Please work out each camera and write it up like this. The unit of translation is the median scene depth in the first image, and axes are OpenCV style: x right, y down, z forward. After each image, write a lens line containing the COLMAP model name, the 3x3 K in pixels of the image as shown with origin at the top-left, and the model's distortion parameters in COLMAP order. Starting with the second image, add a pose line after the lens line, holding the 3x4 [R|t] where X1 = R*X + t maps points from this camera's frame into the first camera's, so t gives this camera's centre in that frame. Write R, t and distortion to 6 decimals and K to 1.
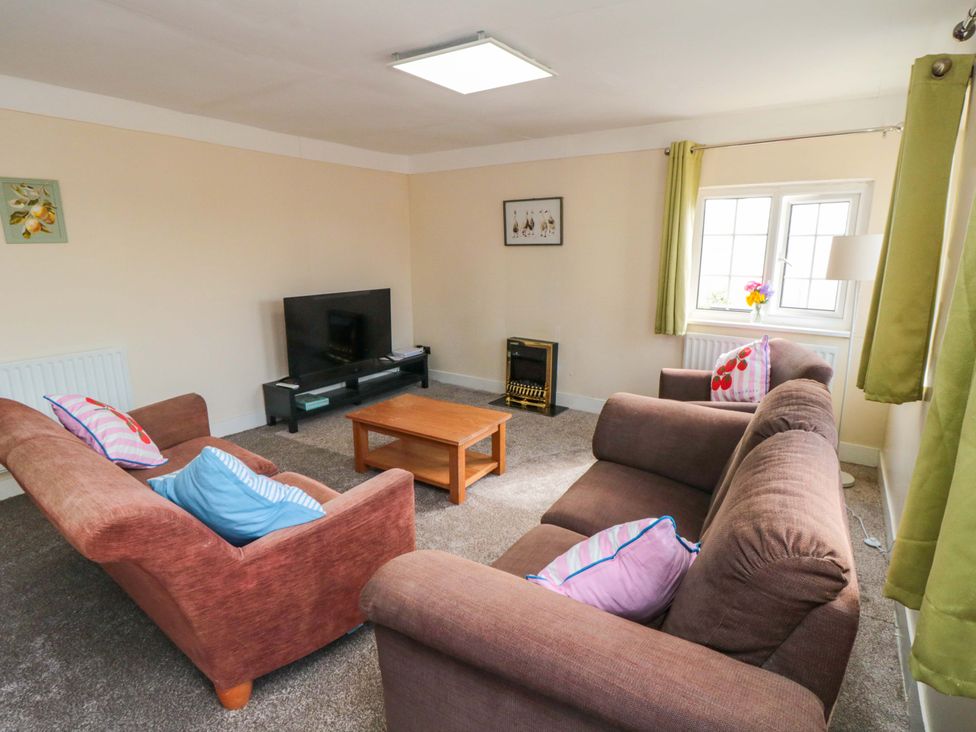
lens RADIAL K [[510.3, 0, 507.0], [0, 510.3, 361.3], [0, 0, 1]] dist [0.003534, -0.014837]
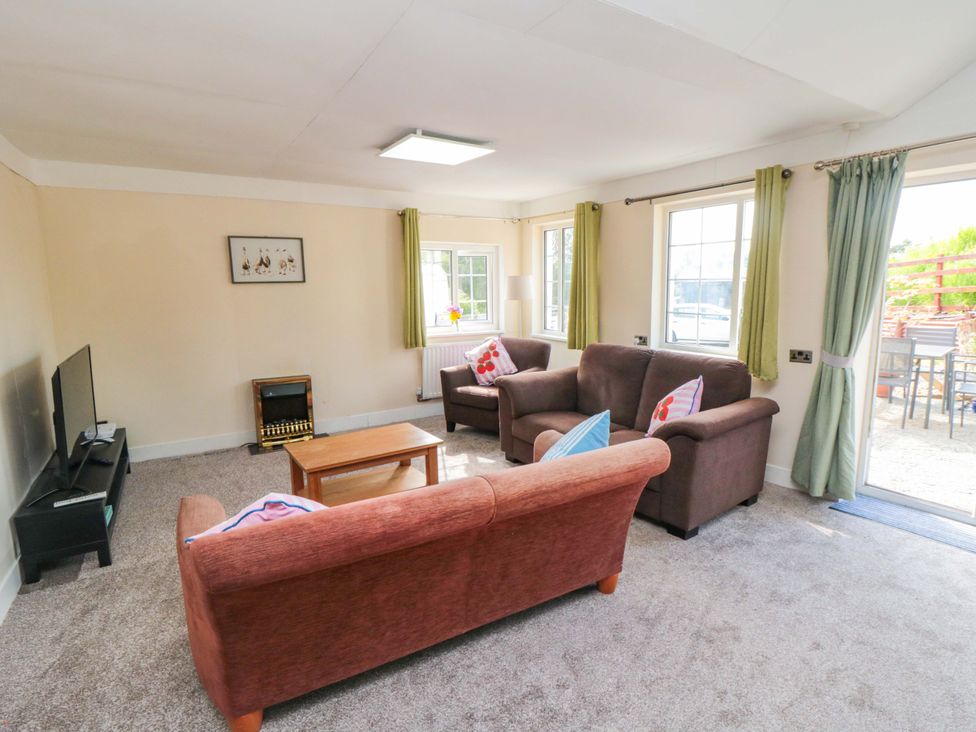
lens RADIAL K [[500.6, 0, 495.0], [0, 500.6, 358.6], [0, 0, 1]] dist [0.001779, -0.012626]
pose [[0.412237, -0.143923, 0.899637, -0.682187], [0.207290, 0.976363, 0.061211, -0.052992], [-0.887182, 0.161252, 0.432327, 0.218004]]
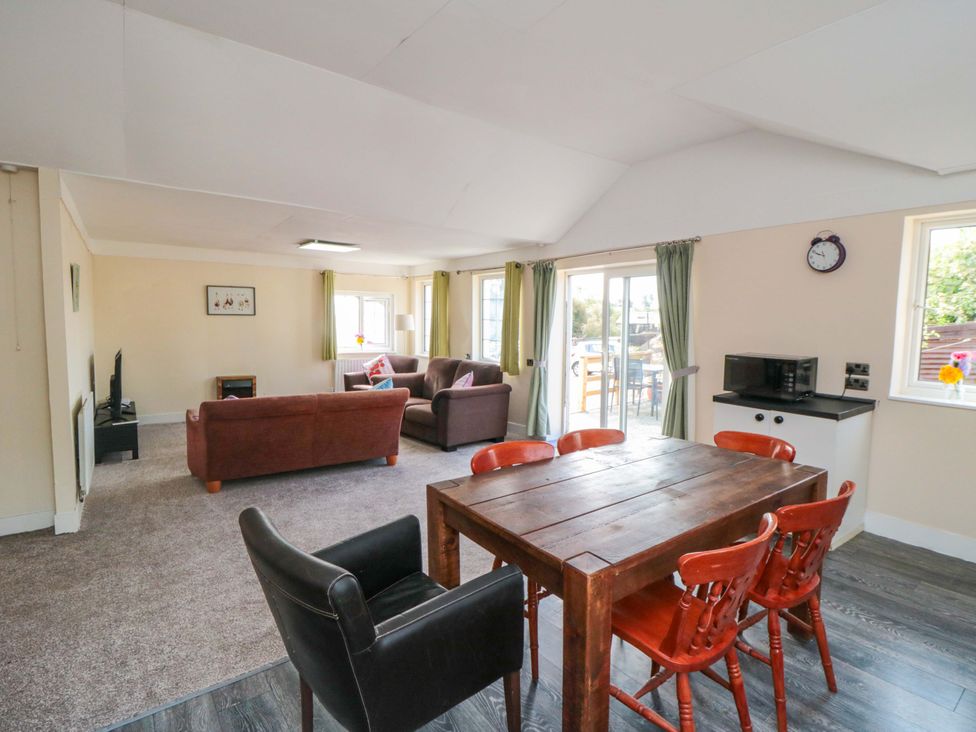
lens RADIAL K [[510.3, 0, 507.0], [0, 510.3, 361.3], [0, 0, 1]] dist [0.003534, -0.014837]
pose [[0.340726, -0.071573, 0.937434, -1.165911], [0.187516, 0.982238, 0.006838, 0.061197], [-0.921273, 0.173454, 0.348095, -0.305027]]
